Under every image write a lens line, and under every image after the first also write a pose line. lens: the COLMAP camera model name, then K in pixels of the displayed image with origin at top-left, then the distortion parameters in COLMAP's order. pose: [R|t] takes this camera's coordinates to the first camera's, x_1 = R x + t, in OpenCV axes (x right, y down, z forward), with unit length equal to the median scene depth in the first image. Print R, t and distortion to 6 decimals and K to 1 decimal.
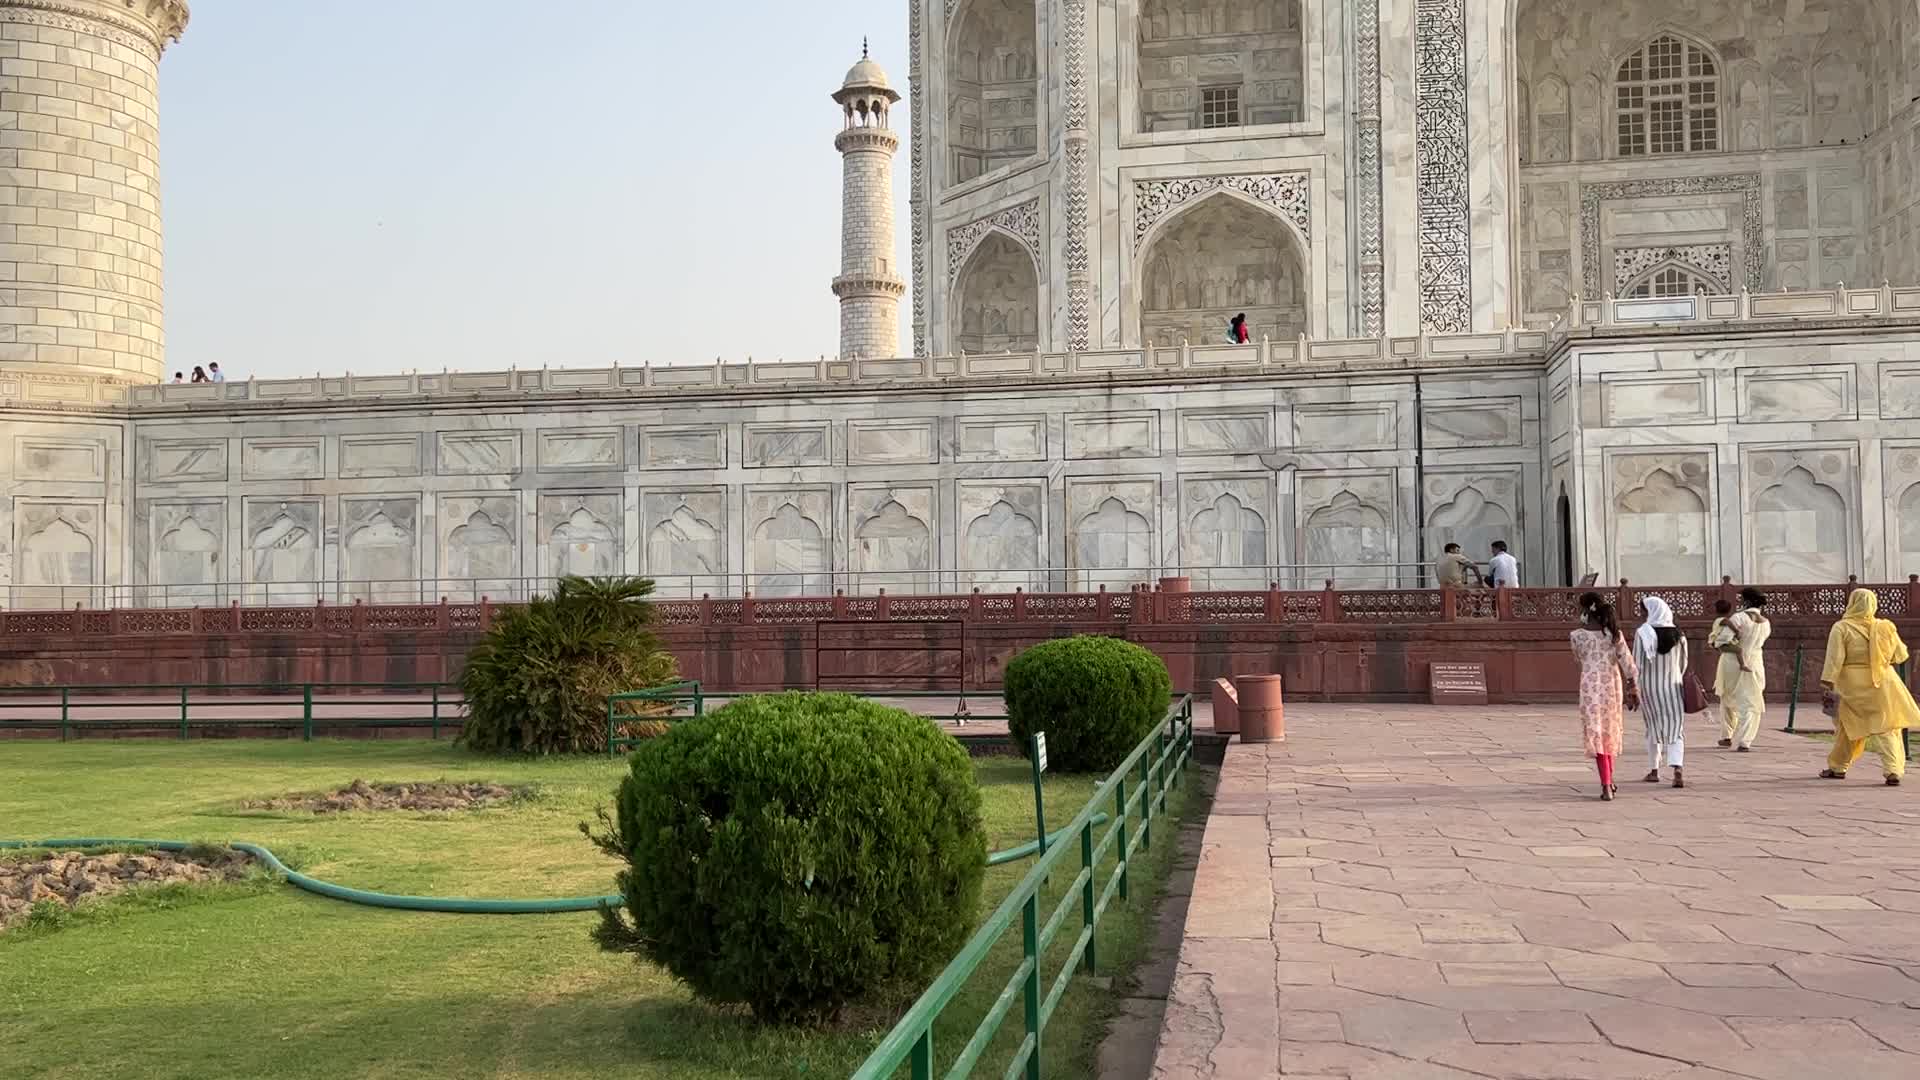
lens RADIAL K [[1638.5, 0, 966.4], [0, 1638.5, 539.6], [0, 0, 1]] dist [0.084828, -0.127161]
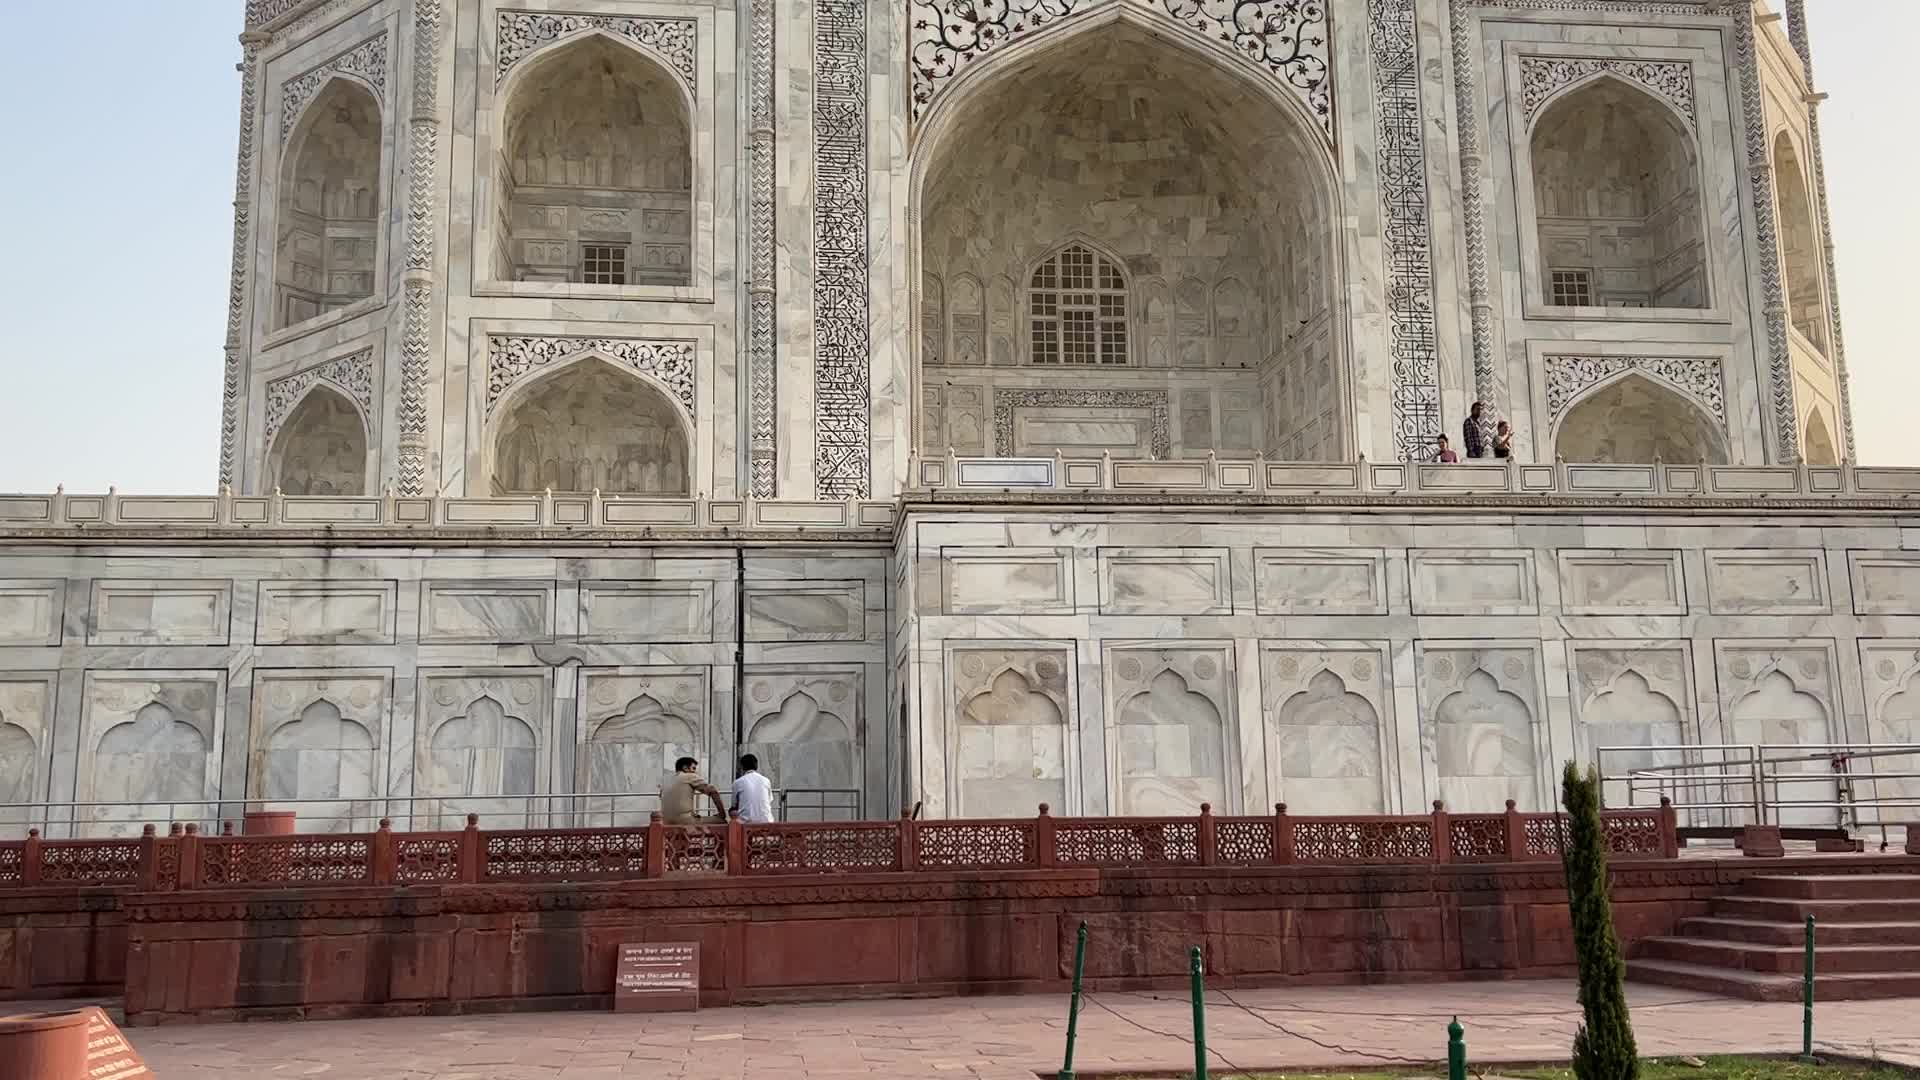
lens RADIAL K [[1631.3, 0, 960.0], [0, 1631.3, 540.0], [0, 0, 1]] dist [0.135239, -0.289032]
pose [[0.956463, 0.047092, 0.288031, 0.131746], [-0.005837, 0.989786, -0.142443, 0.005992], [-0.291796, 0.134560, 0.946968, 0.203907]]
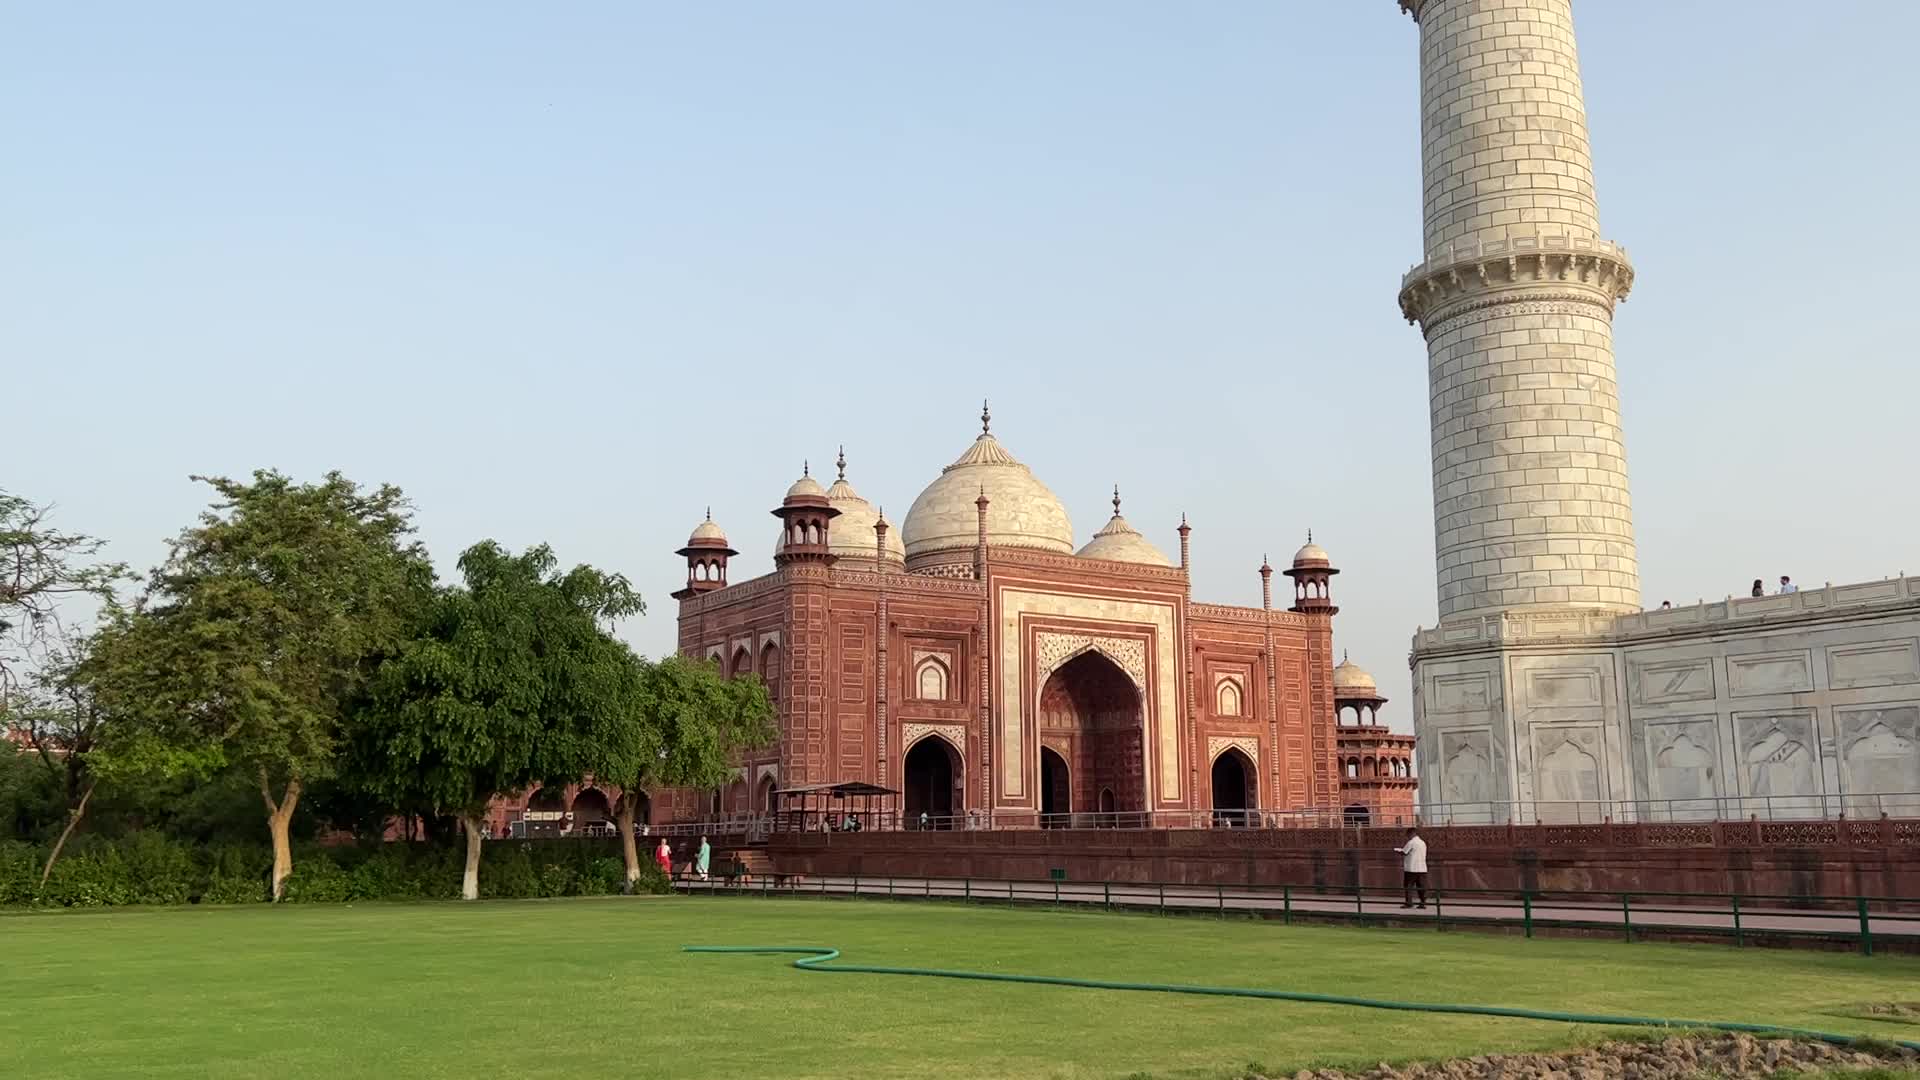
lens RADIAL K [[1638.5, 0, 966.4], [0, 1638.5, 539.6], [0, 0, 1]] dist [0.084828, -0.127161]
pose [[0.689131, -0.124207, -0.713913, -0.013128], [0.031704, 0.989425, -0.141538, -0.001632], [0.723943, 0.074904, 0.685781, -0.064660]]
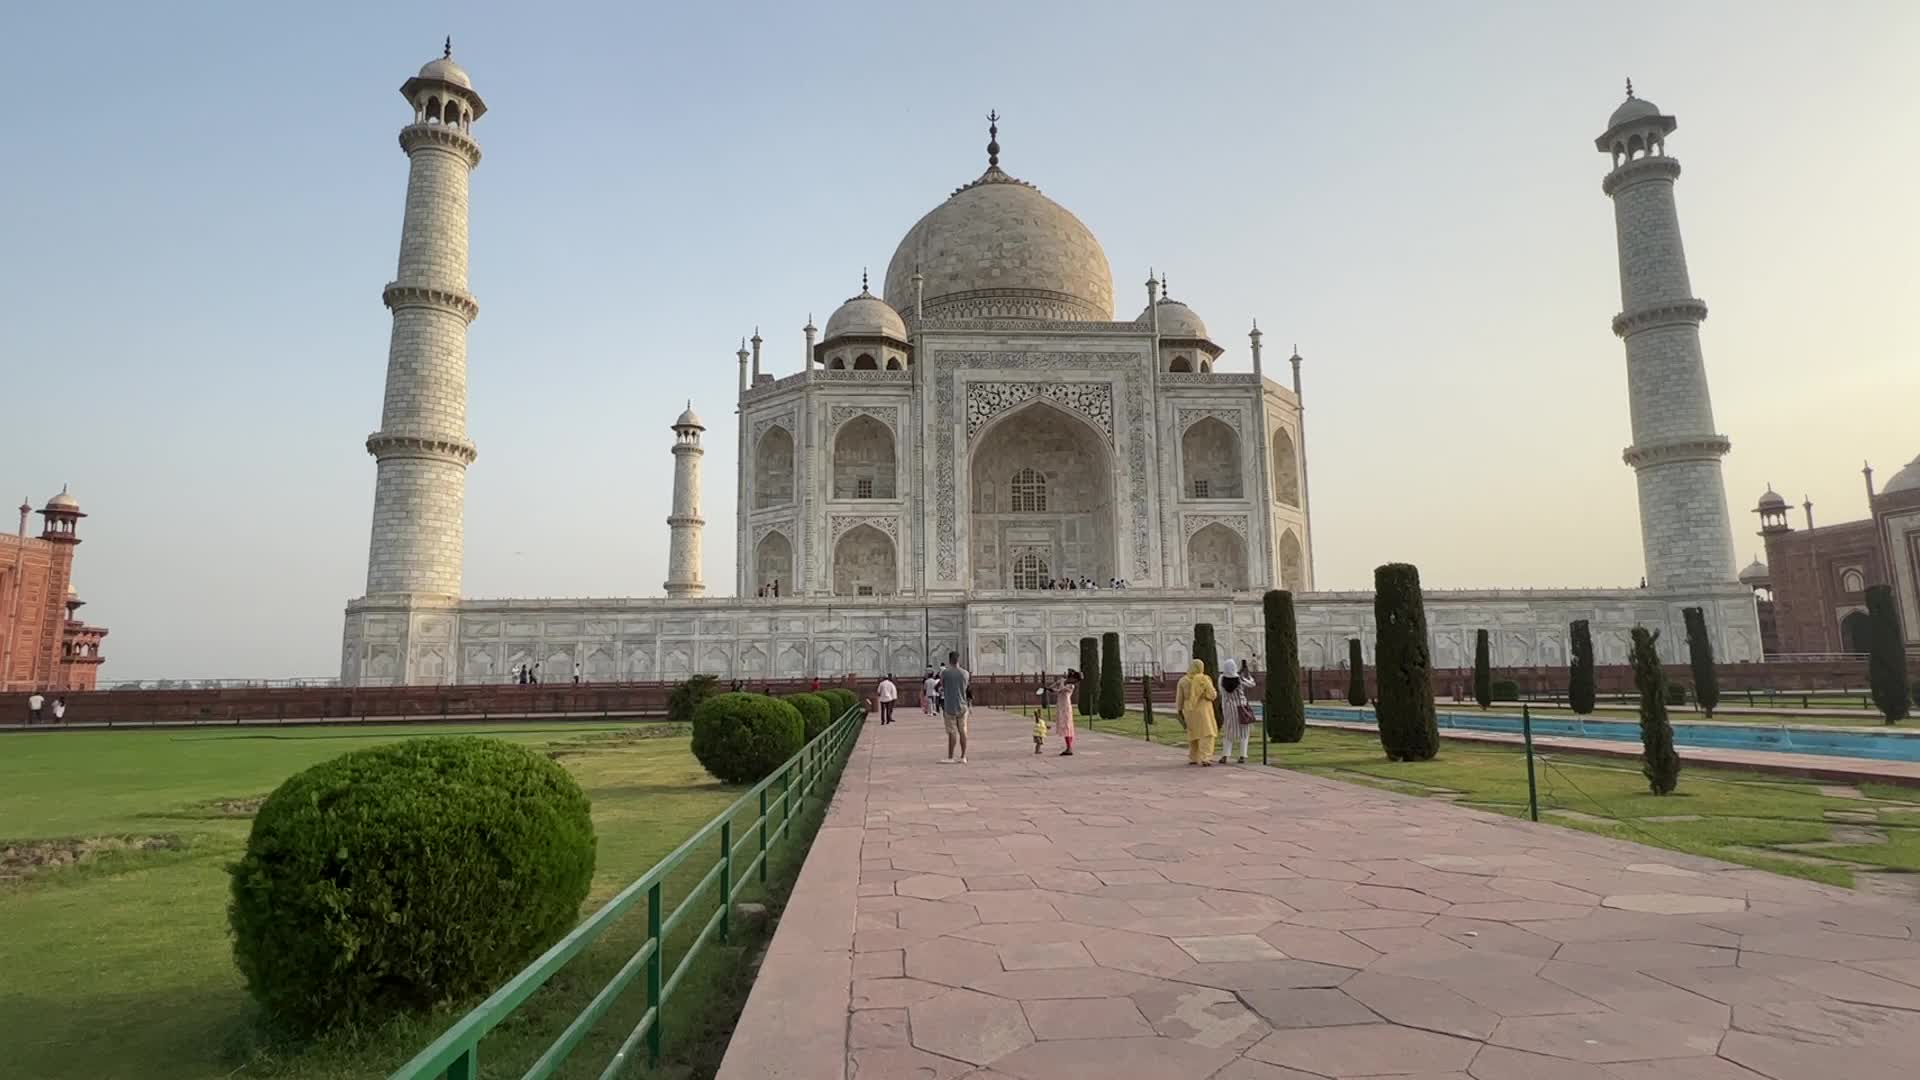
lens RADIAL K [[987.6, 0, 959.5], [0, 987.6, 536.0], [0, 0, 1]] dist [-0.002707, -0.000322]
pose [[0.967231, 0.032828, 0.251766, -0.131004], [-0.005344, 0.994019, -0.109080, -0.026998], [-0.253841, 0.104160, 0.961621, -0.755834]]
